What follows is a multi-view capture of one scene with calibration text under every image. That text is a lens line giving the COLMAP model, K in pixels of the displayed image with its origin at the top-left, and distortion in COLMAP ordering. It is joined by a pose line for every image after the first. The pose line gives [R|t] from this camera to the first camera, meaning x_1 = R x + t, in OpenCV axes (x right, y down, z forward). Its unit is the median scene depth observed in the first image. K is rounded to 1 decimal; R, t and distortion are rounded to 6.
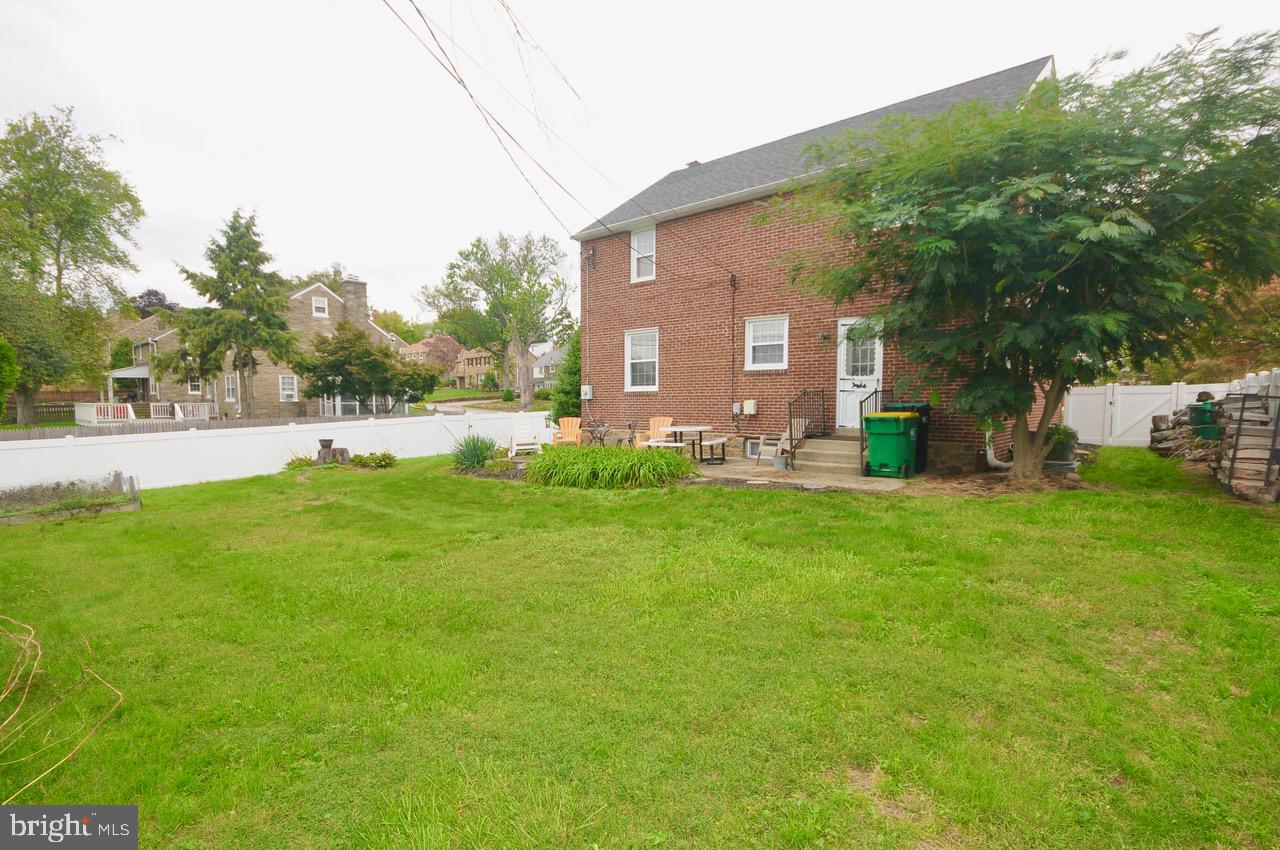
lens RADIAL K [[583.0, 0, 630.7], [0, 583.0, 423.6], [0, 0, 1]] dist [-0.019361, -0.003827]
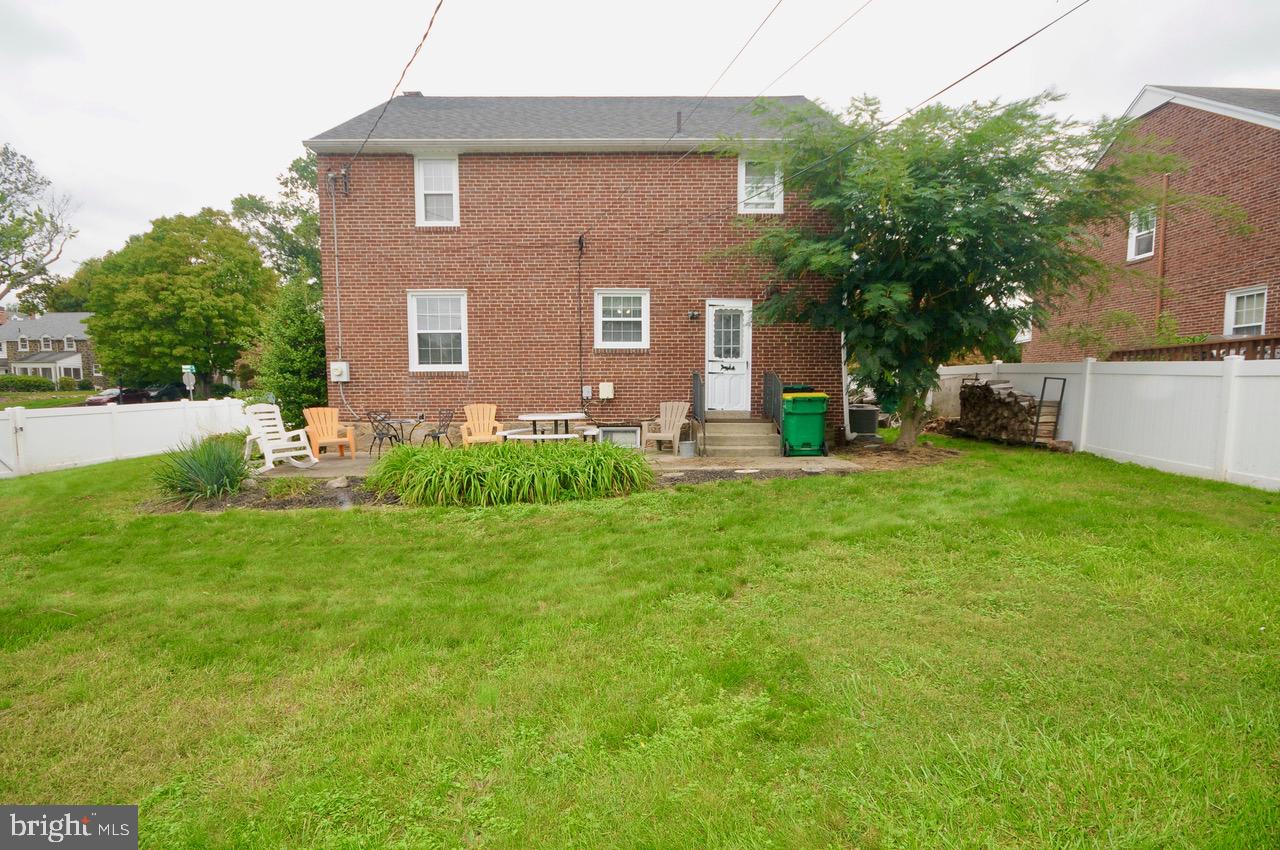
lens RADIAL K [[583.0, 0, 638.7], [0, 583.0, 432.5], [0, 0, 1]] dist [-0.019361, -0.003827]
pose [[0.761495, -0.047272, 0.646444, -0.331303], [0.026389, 0.998771, 0.041950, -0.000362], [-0.647633, -0.014886, 0.761807, 0.294124]]
